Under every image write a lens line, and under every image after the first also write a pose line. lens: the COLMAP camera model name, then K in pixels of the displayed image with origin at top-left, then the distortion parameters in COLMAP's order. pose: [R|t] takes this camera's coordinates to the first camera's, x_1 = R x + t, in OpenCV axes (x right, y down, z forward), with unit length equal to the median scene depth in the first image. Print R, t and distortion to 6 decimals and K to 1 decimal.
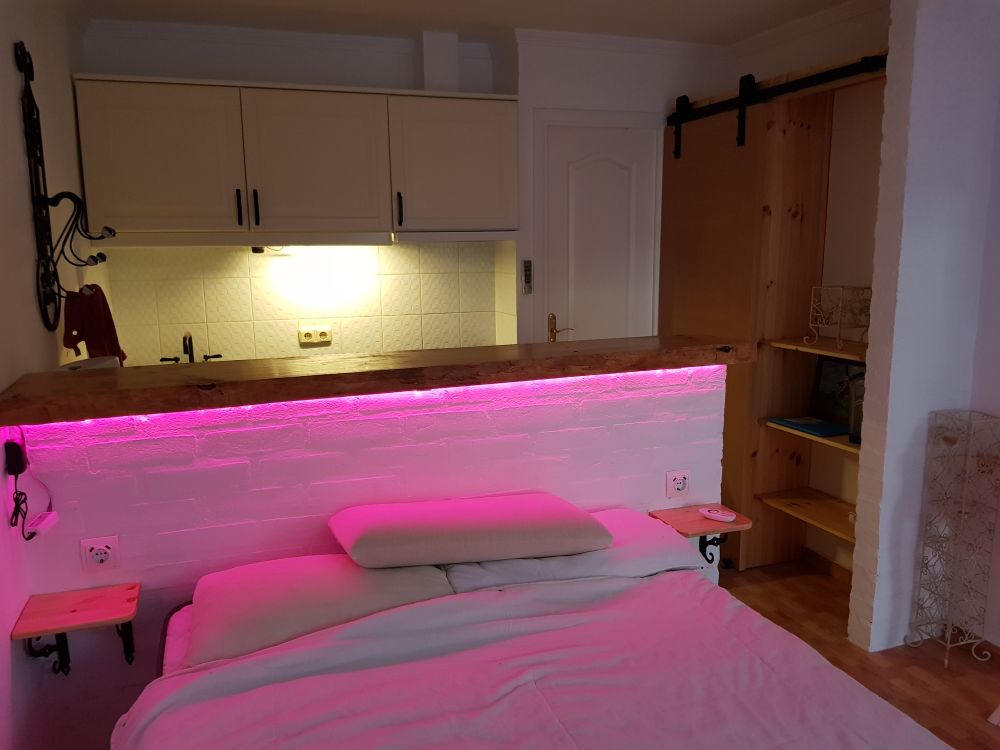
lens RADIAL K [[773.4, 0, 500.0], [0, 773.4, 375.0], [0, 0, 1]] dist [0.075375, -0.161293]
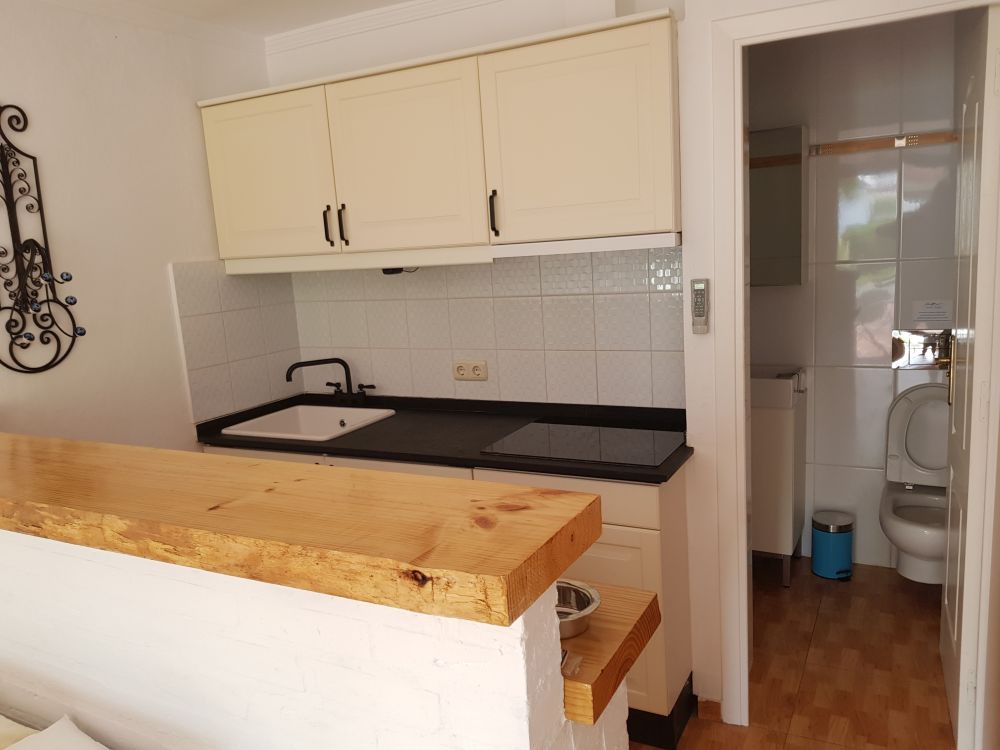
lens RADIAL K [[773.4, 0, 500.0], [0, 773.4, 375.0], [0, 0, 1]] dist [0.075375, -0.161293]
pose [[0.676710, 0.099907, -0.729439, 0.422924], [-0.066736, 0.994995, 0.074368, -0.120381], [0.733219, -0.001646, 0.679991, 0.523753]]
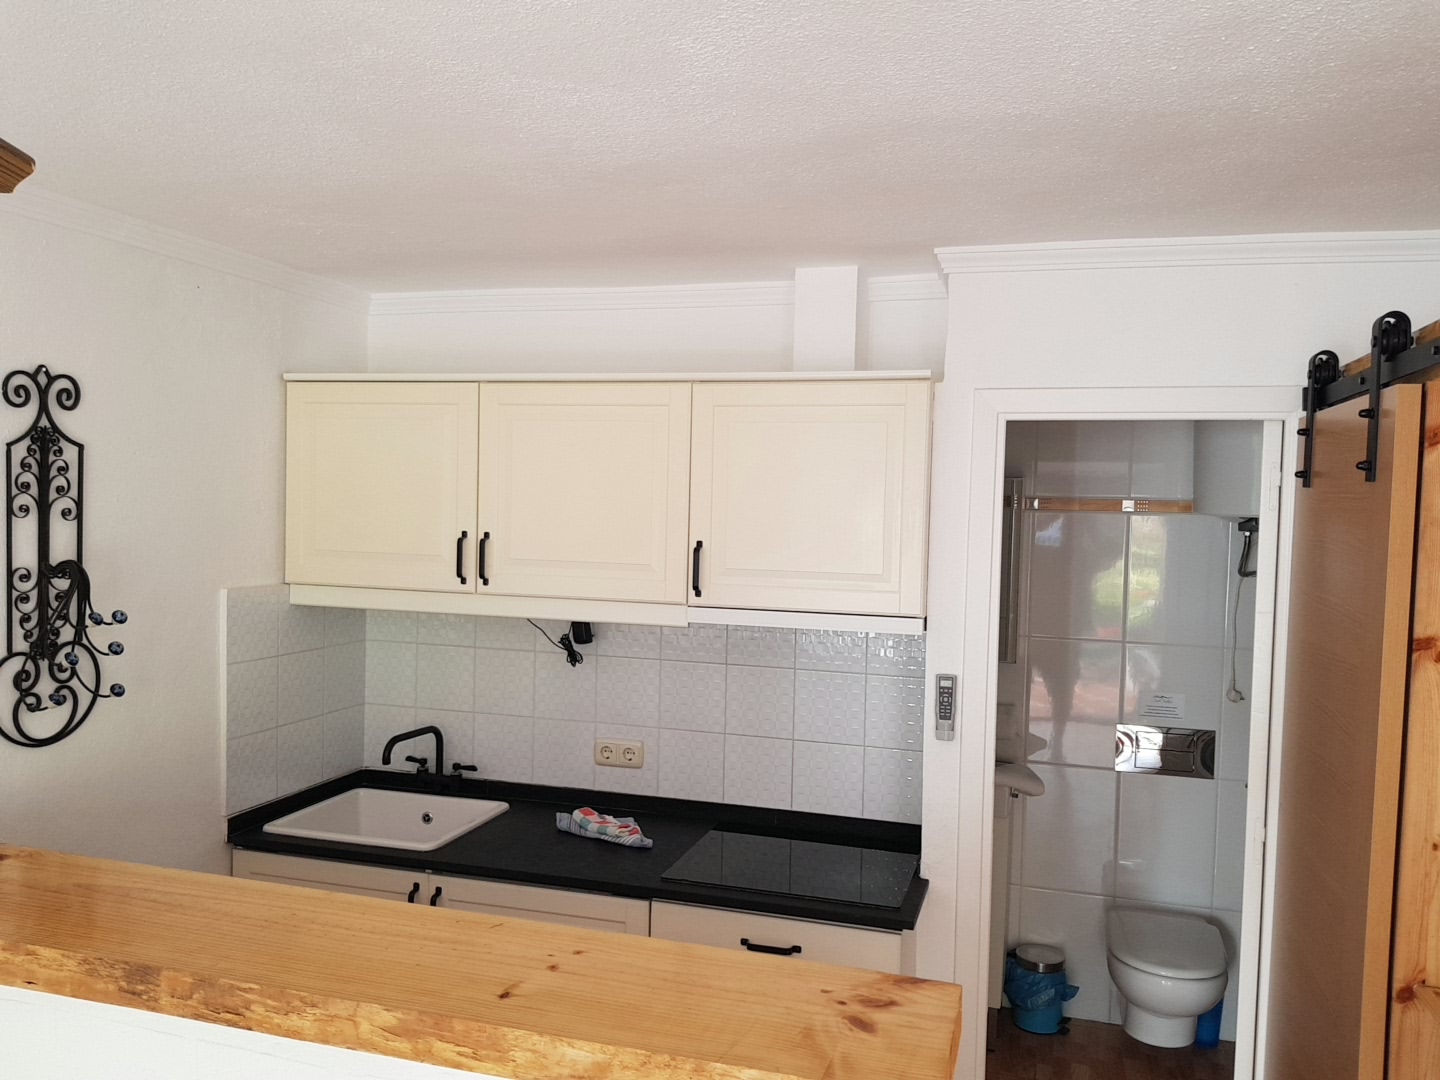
lens RADIAL K [[1110.6, 0, 731.2], [0, 1110.6, 538.4], [0, 0, 1]] dist [0.086441, -0.166640]
pose [[0.809846, 0.058348, -0.583733, 0.381994], [-0.135153, 0.986832, -0.088866, -0.169145], [0.570861, 0.150861, 0.807068, 0.347355]]
